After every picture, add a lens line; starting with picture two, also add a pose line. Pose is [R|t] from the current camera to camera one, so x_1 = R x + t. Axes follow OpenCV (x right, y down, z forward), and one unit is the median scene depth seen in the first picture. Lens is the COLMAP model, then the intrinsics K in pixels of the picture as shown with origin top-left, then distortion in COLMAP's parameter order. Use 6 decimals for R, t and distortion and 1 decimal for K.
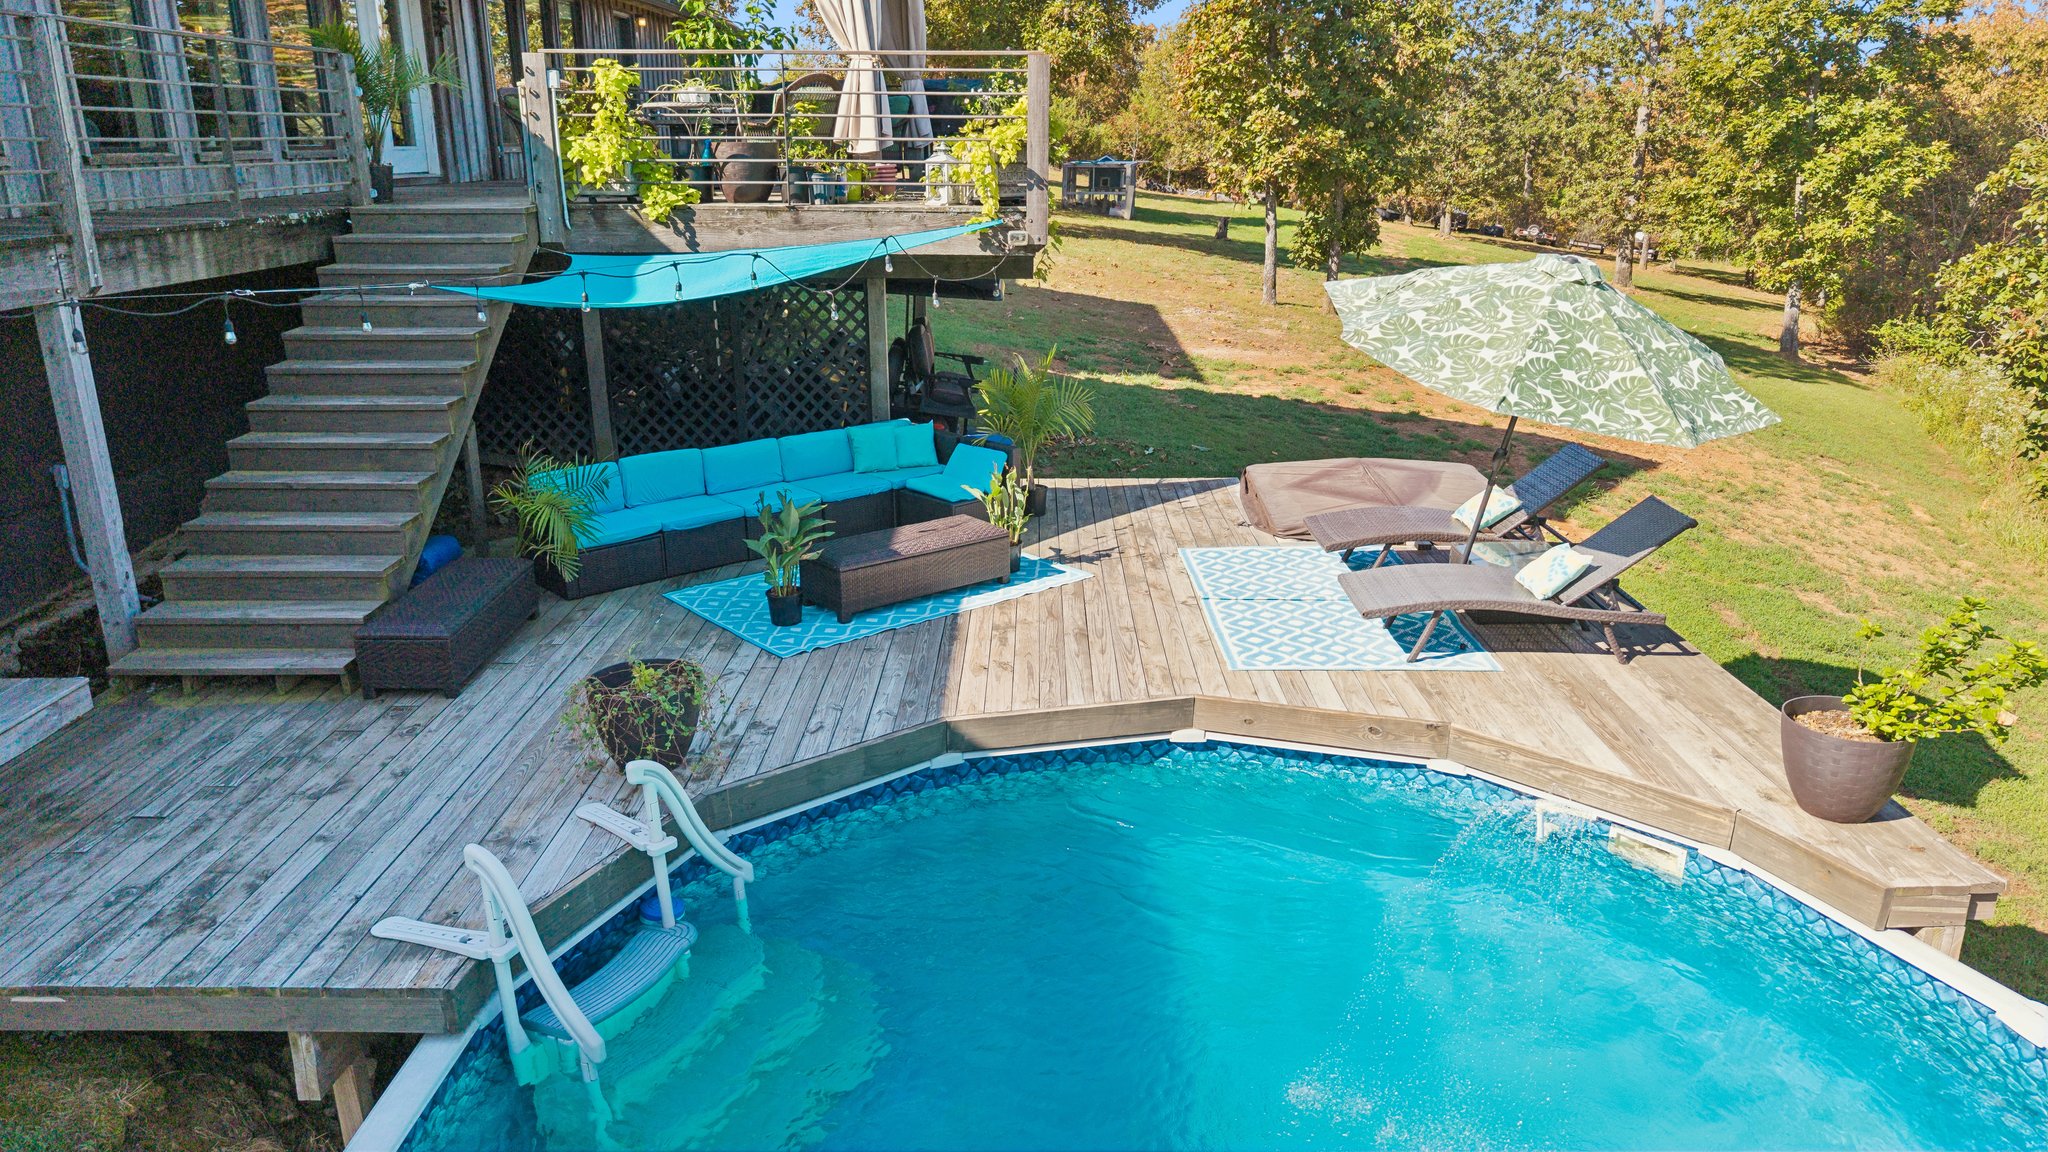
lens RADIAL K [[1360.8, 0, 1026.3], [0, 1360.8, 564.3], [0, 0, 1]] dist [0.055629, -0.118165]
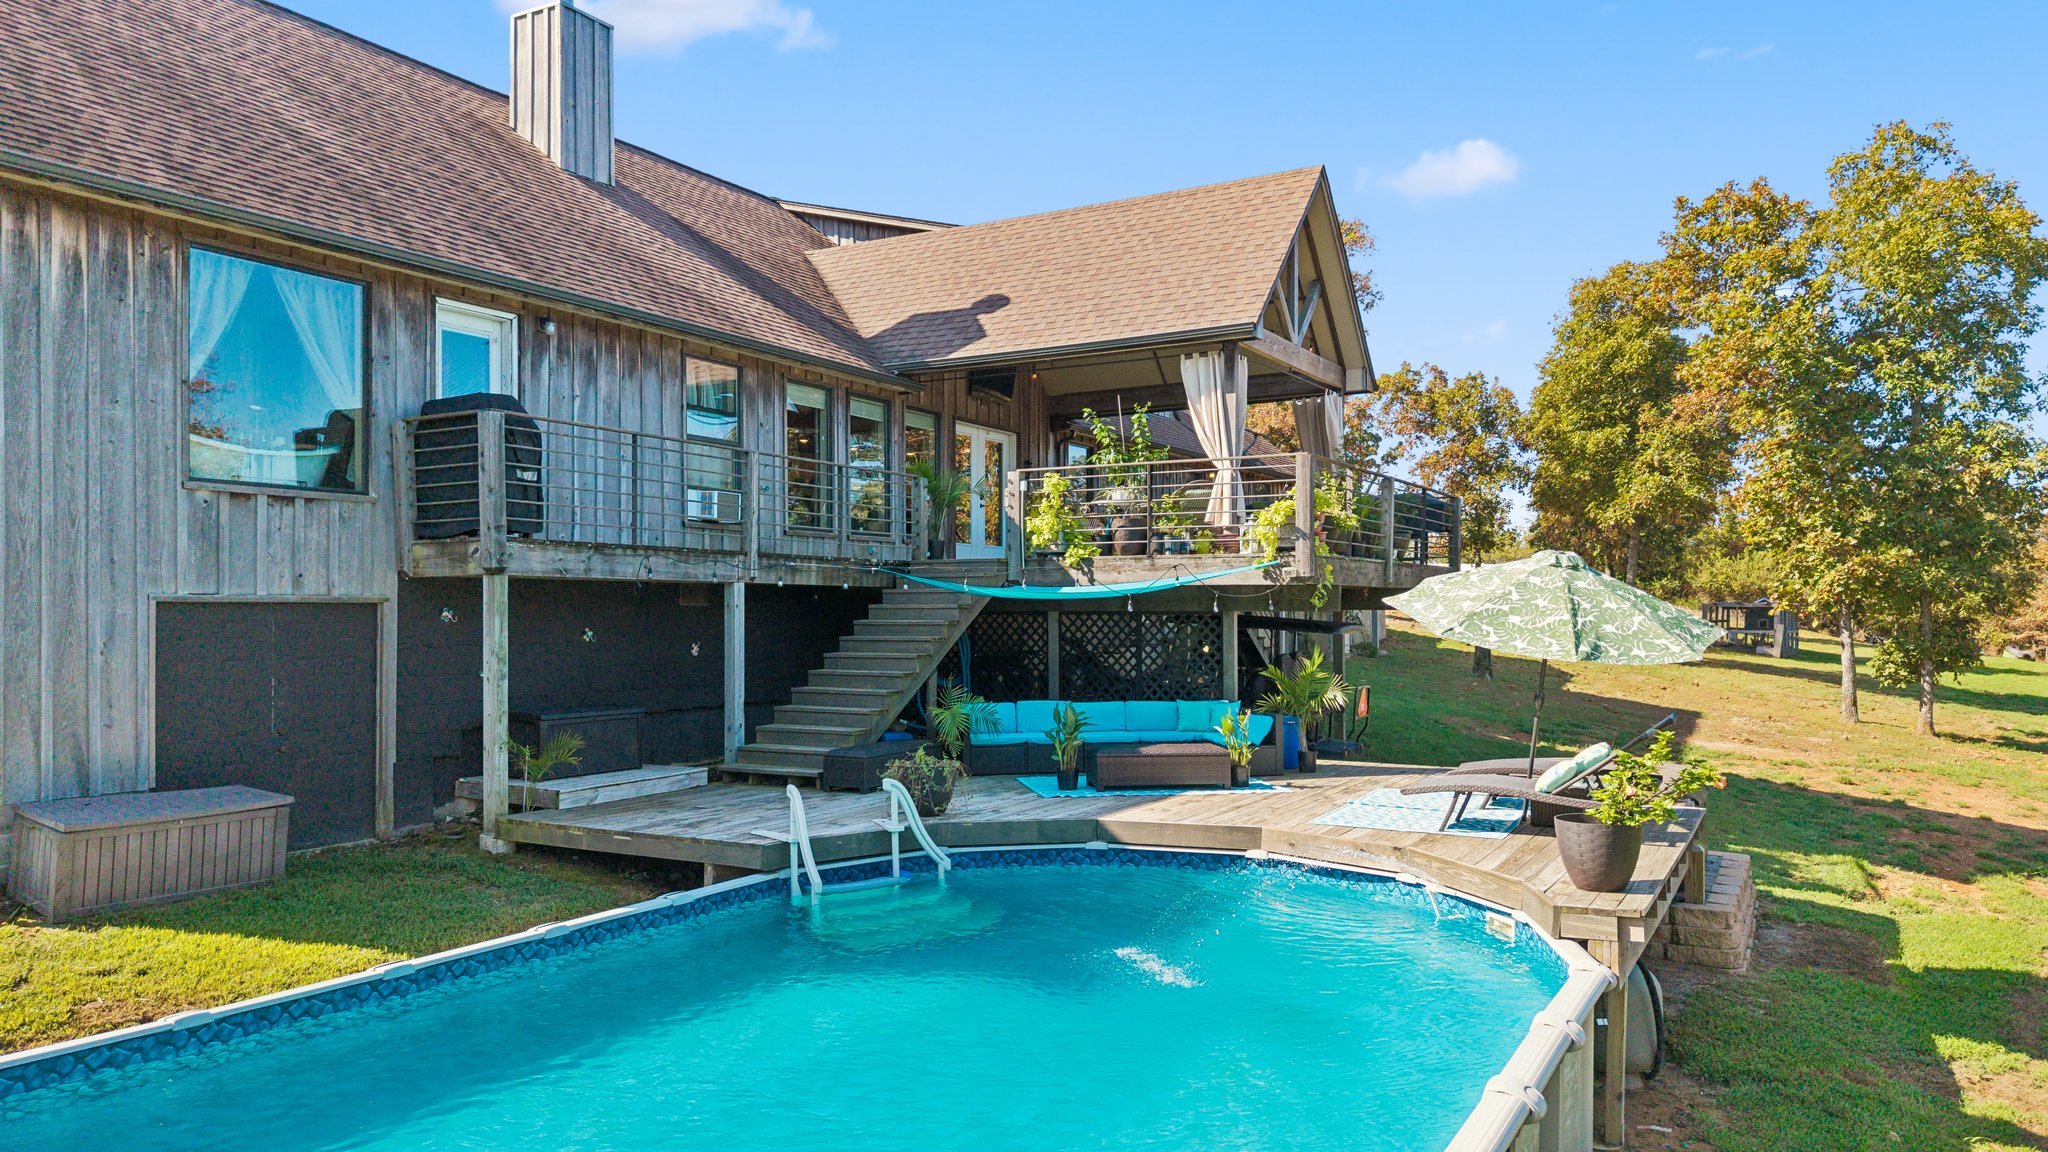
lens RADIAL K [[1360.8, 0, 1026.3], [0, 1360.8, 564.3], [0, 0, 1]] dist [0.055629, -0.118165]
pose [[0.868514, -0.018618, -0.495316, 0.477797], [-0.145265, 0.945855, -0.290269, 0.219149], [0.473901, 0.324055, 0.818783, -0.333556]]
